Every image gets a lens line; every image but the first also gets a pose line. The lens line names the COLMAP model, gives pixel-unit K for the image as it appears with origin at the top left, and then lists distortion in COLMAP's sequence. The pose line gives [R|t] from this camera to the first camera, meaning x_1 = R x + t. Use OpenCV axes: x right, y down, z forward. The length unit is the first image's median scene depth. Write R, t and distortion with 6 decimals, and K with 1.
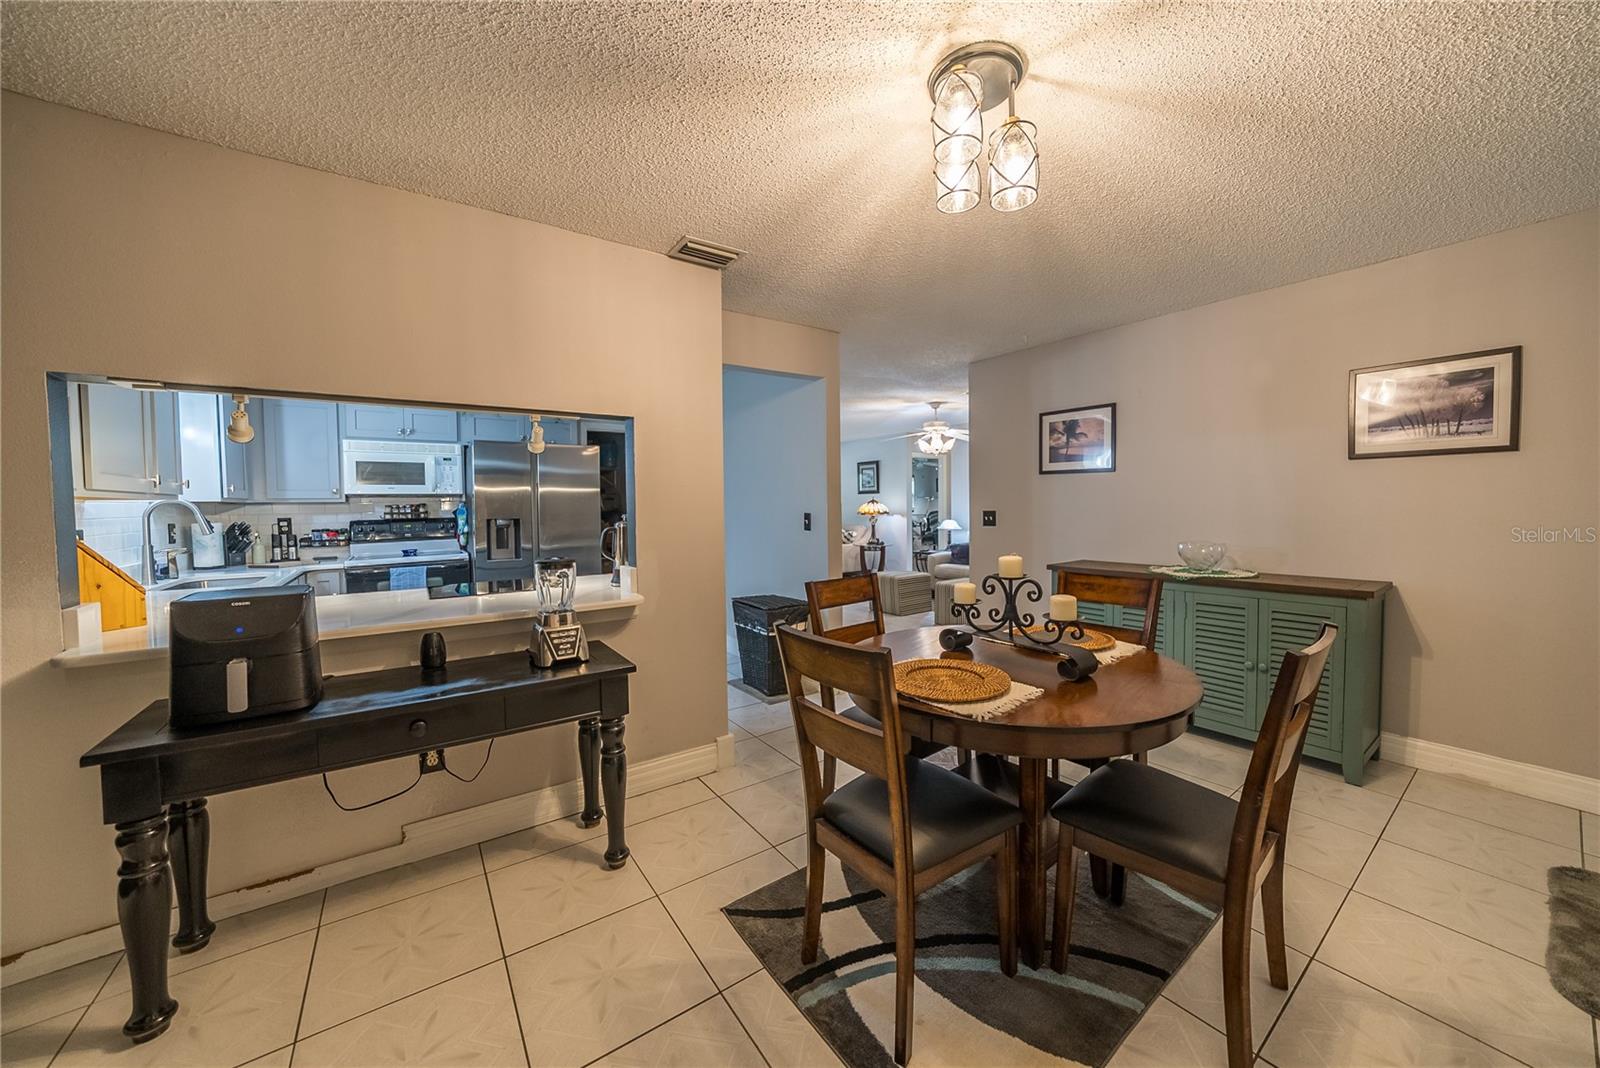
lens RADIAL K [[562.0, 0, 801.7], [0, 562.0, 526.4], [0, 0, 1]] dist [-0.027324, 0.004631]
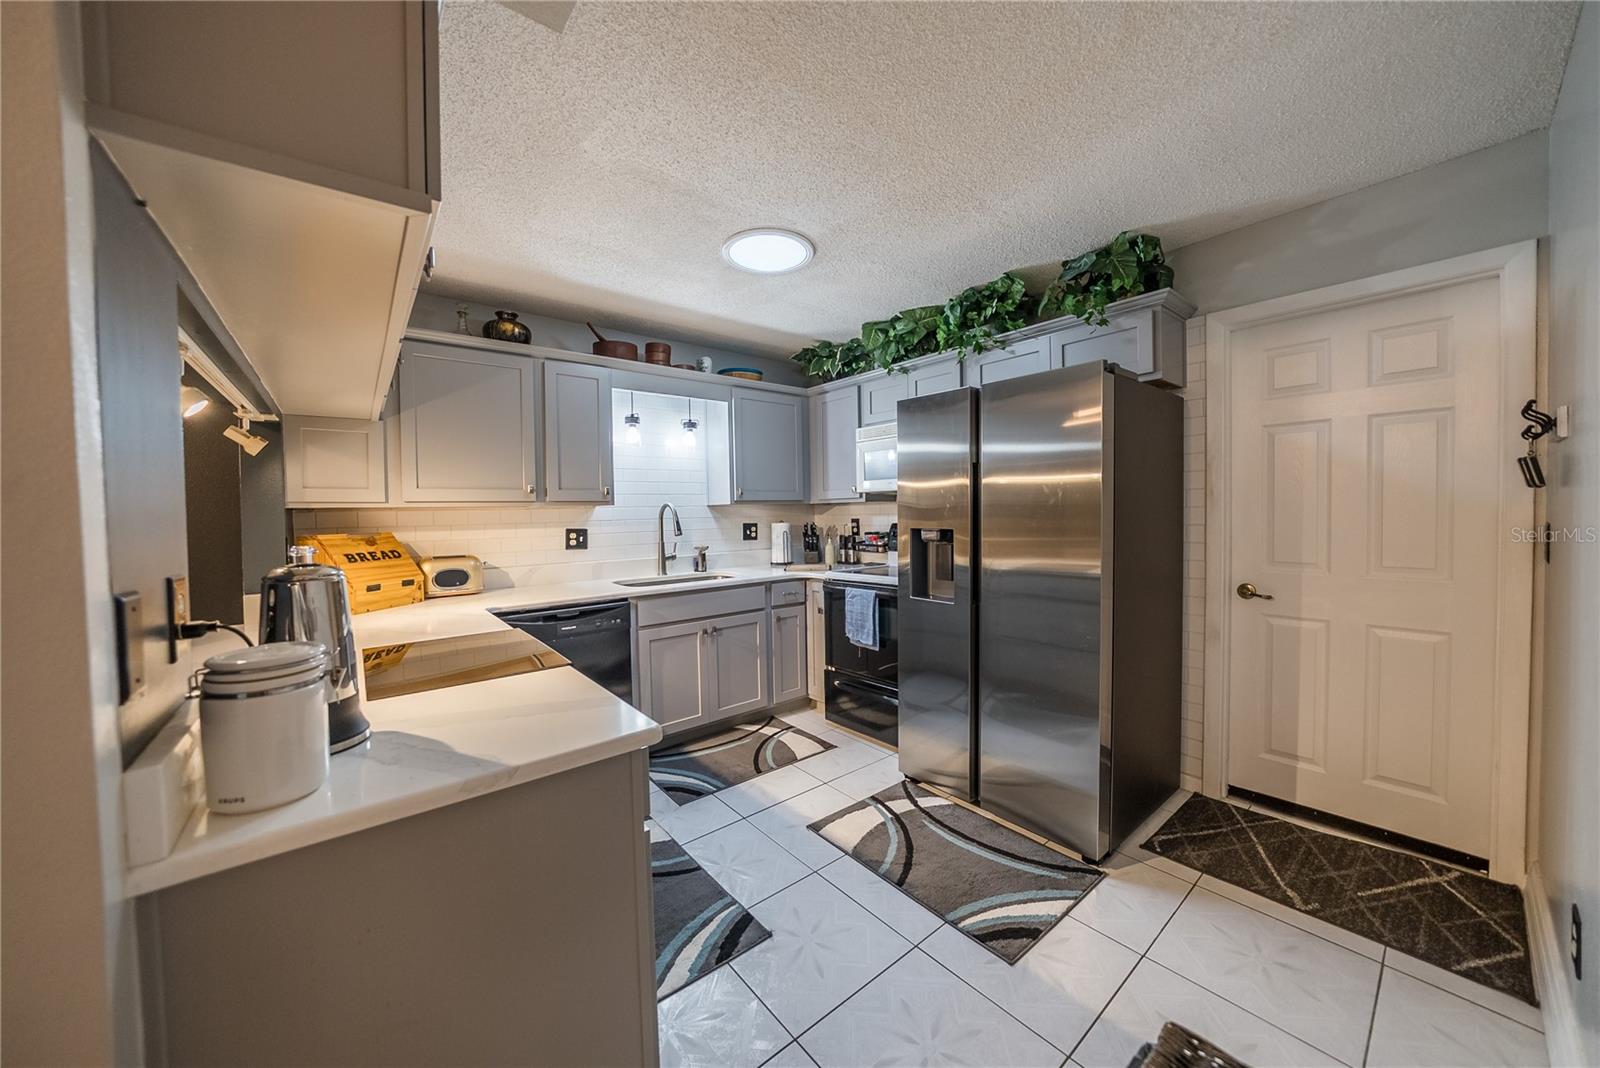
lens RADIAL K [[562.0, 0, 796.7], [0, 562.0, 526.1], [0, 0, 1]] dist [-0.027324, 0.004631]
pose [[0.061003, 0.034785, -0.997531, 0.026669], [-0.021307, 0.999210, 0.033541, -0.032937], [0.997910, 0.019208, 0.061696, 0.842769]]
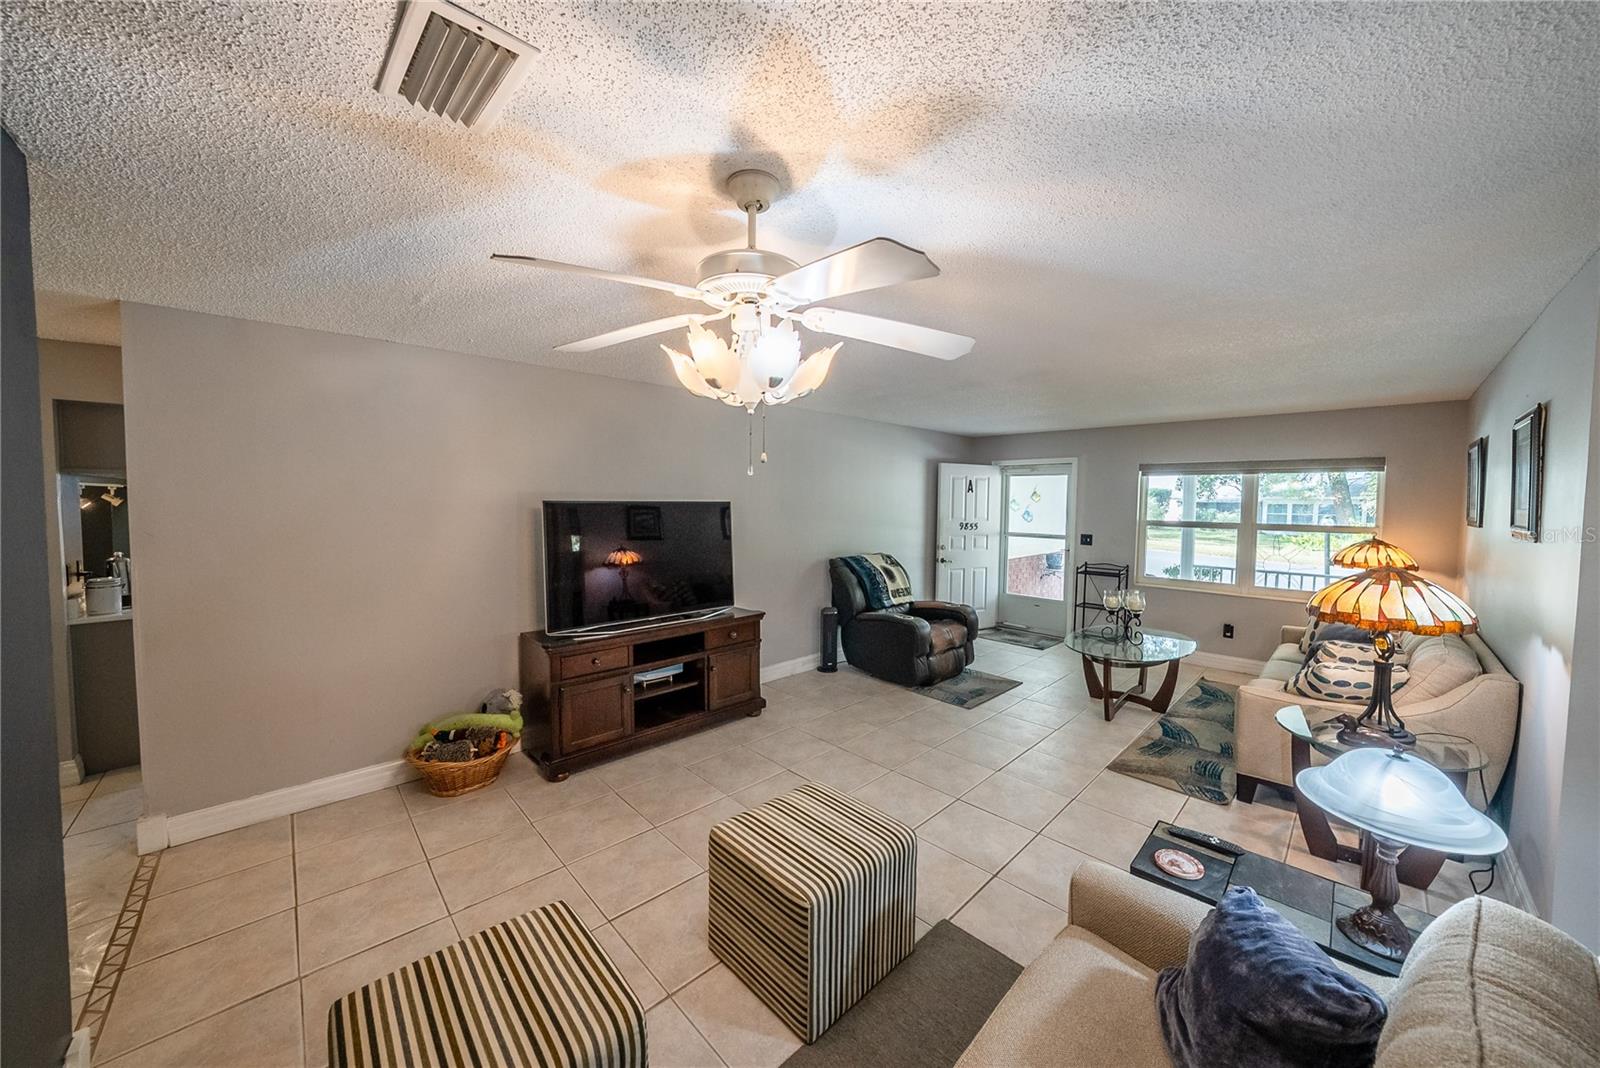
lens RADIAL K [[562.0, 0, 805.3], [0, 562.0, 529.3], [0, 0, 1]] dist [-0.027324, 0.004631]
pose [[0.143061, 0.058847, -0.987963, 0.727294], [-0.051968, 0.997300, 0.051878, -0.141693], [0.988349, 0.043920, 0.145733, 1.539998]]
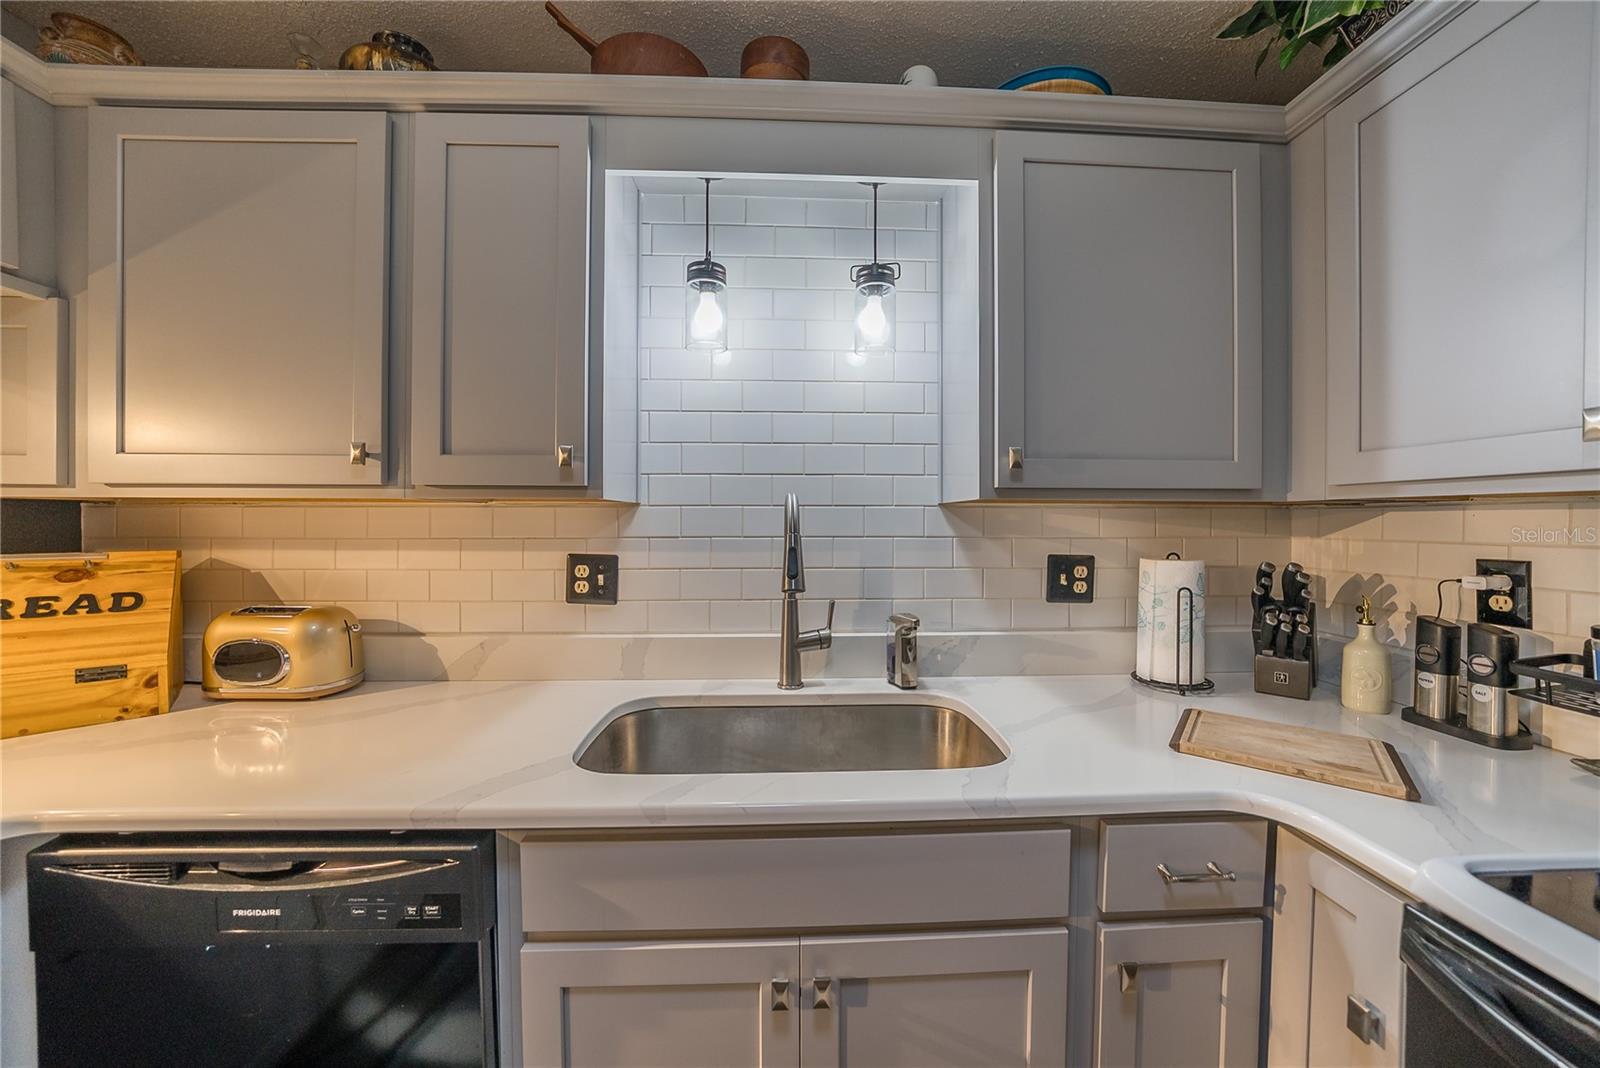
lens RADIAL K [[562.0, 0, 808.8], [0, 562.0, 529.3], [0, 0, 1]] dist [-0.027324, 0.004631]
pose [[-0.535659, 0.024423, -0.844081, -0.566605], [-0.031035, 0.998337, 0.048581, -0.031634], [0.843864, 0.052219, -0.534010, 0.869342]]
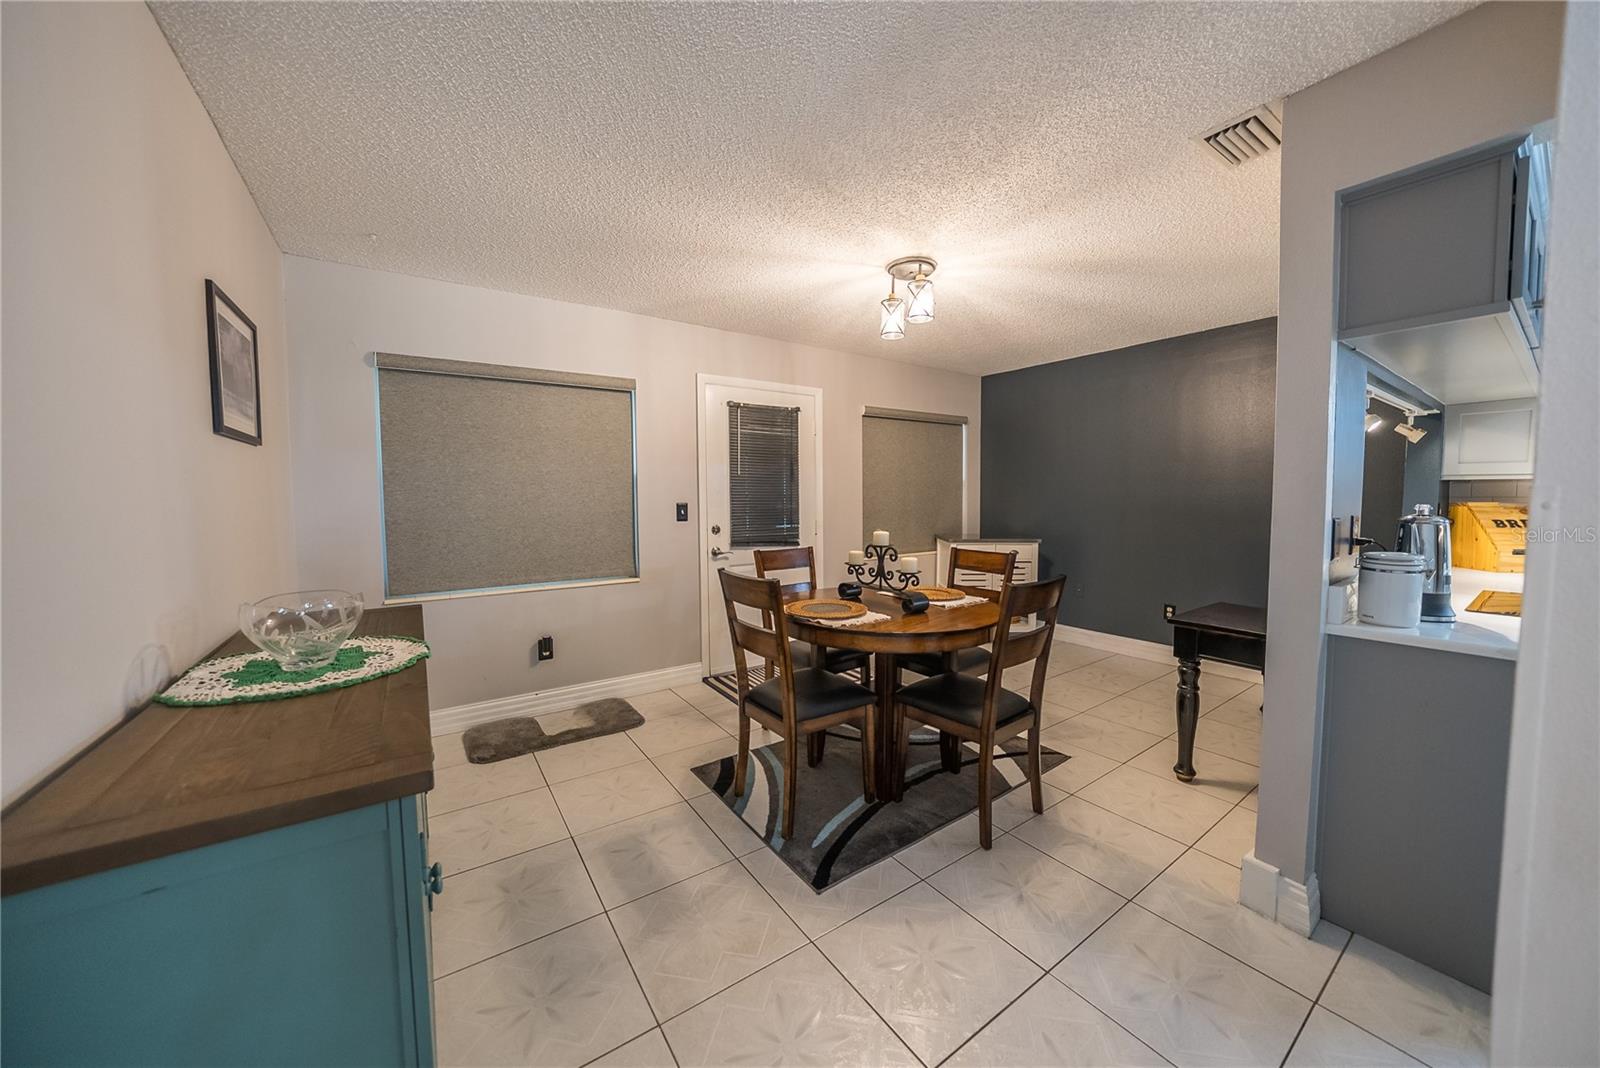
lens RADIAL K [[562.0, 0, 808.1], [0, 562.0, 525.3], [0, 0, 1]] dist [-0.027324, 0.004631]
pose [[-0.999847, 0.016948, 0.004303, 0.238104], [0.017286, 0.995128, 0.097063, -0.044988], [-0.002637, 0.097123, -0.995269, 1.055900]]
